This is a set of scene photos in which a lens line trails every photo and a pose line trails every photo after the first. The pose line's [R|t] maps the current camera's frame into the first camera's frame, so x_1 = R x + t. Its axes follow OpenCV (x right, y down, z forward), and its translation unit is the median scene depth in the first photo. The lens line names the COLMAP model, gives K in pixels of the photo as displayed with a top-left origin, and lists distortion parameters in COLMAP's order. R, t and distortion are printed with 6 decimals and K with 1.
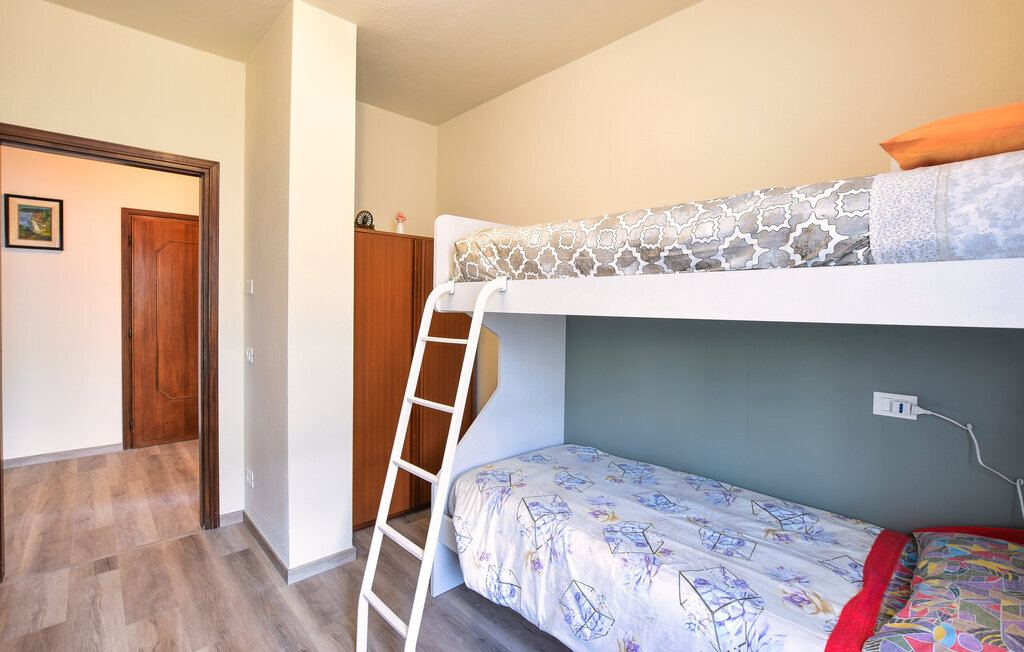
lens RADIAL K [[456.7, 0, 501.3], [0, 456.7, 315.7], [0, 0, 1]] dist [-0.023810, 0.000173]
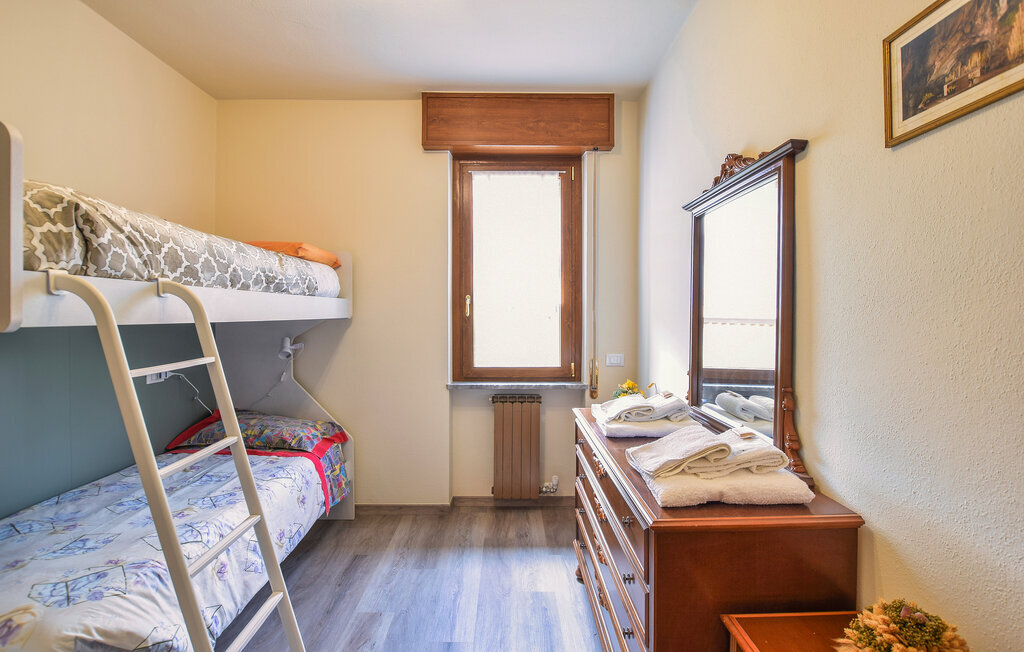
lens RADIAL K [[456.7, 0, 501.3], [0, 456.7, 315.7], [0, 0, 1]] dist [-0.023810, 0.000173]
pose [[-0.726157, -0.013074, 0.687405, -1.010151], [0.011389, 0.999453, 0.031040, -0.040083], [-0.687435, 0.030369, -0.725611, 1.226966]]
